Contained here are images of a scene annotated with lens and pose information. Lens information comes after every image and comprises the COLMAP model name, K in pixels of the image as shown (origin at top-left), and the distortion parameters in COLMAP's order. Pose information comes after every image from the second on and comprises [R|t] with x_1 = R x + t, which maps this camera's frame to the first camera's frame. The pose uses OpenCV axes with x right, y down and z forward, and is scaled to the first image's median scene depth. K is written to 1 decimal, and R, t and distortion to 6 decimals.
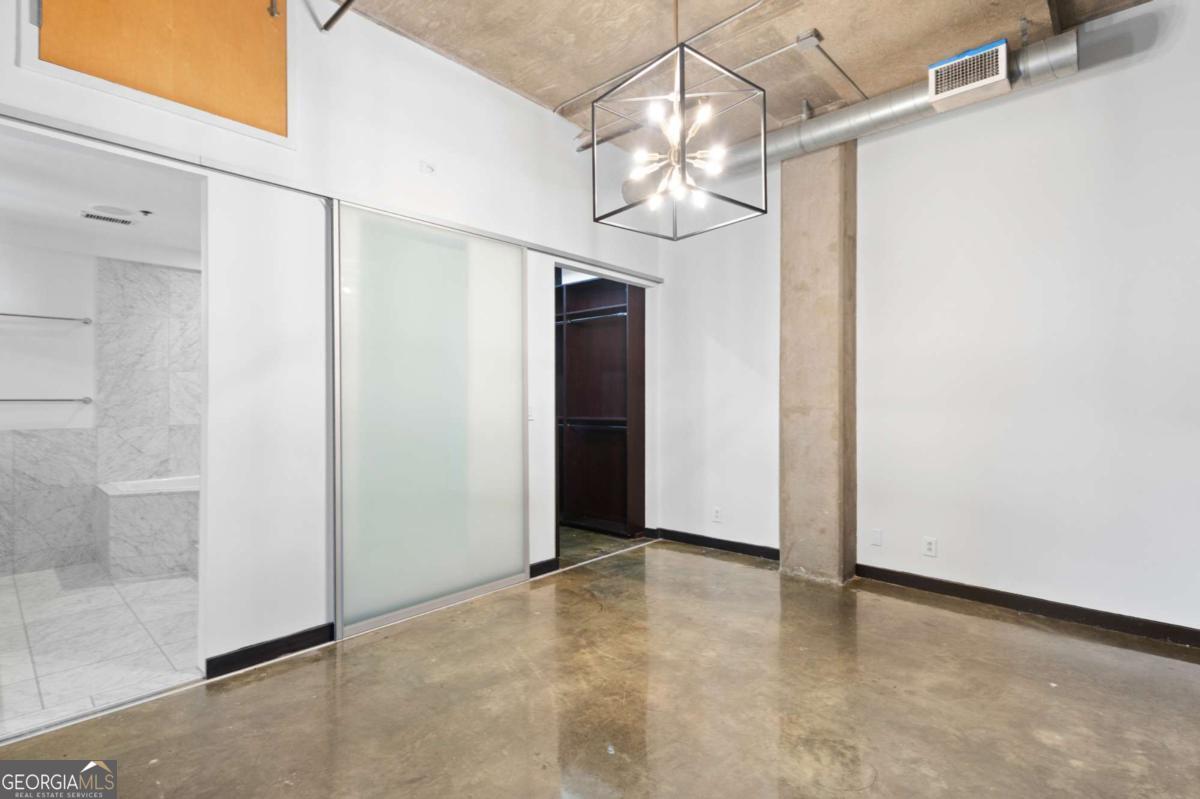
lens RADIAL K [[566.7, 0, 603.2], [0, 566.7, 398.4], [0, 0, 1]] dist [-0.000756, -0.001651]
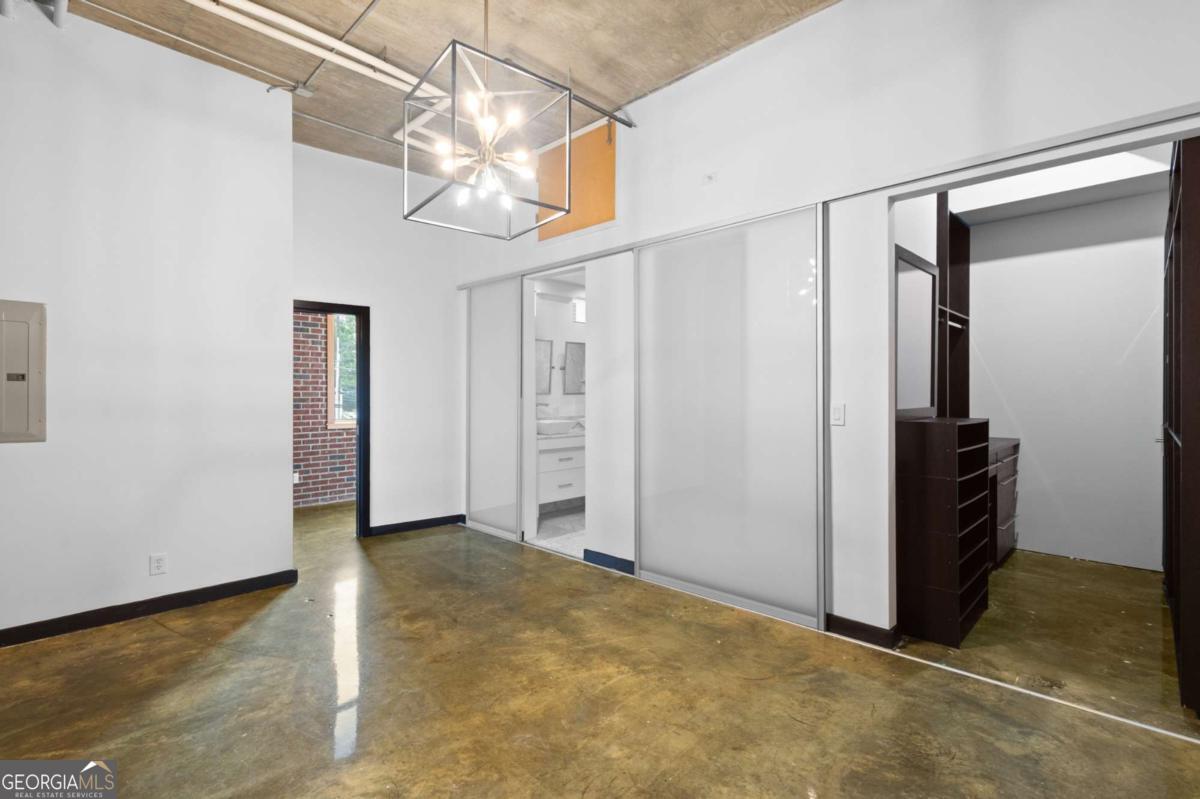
lens RADIAL K [[566.7, 0, 603.2], [0, 566.7, 398.4], [0, 0, 1]] dist [-0.000756, -0.001651]
pose [[-0.036525, 0.006288, -0.999313, 0.823013], [-0.000746, 0.999980, 0.006319, -0.003871], [0.999332, 0.000976, -0.036519, 0.916740]]
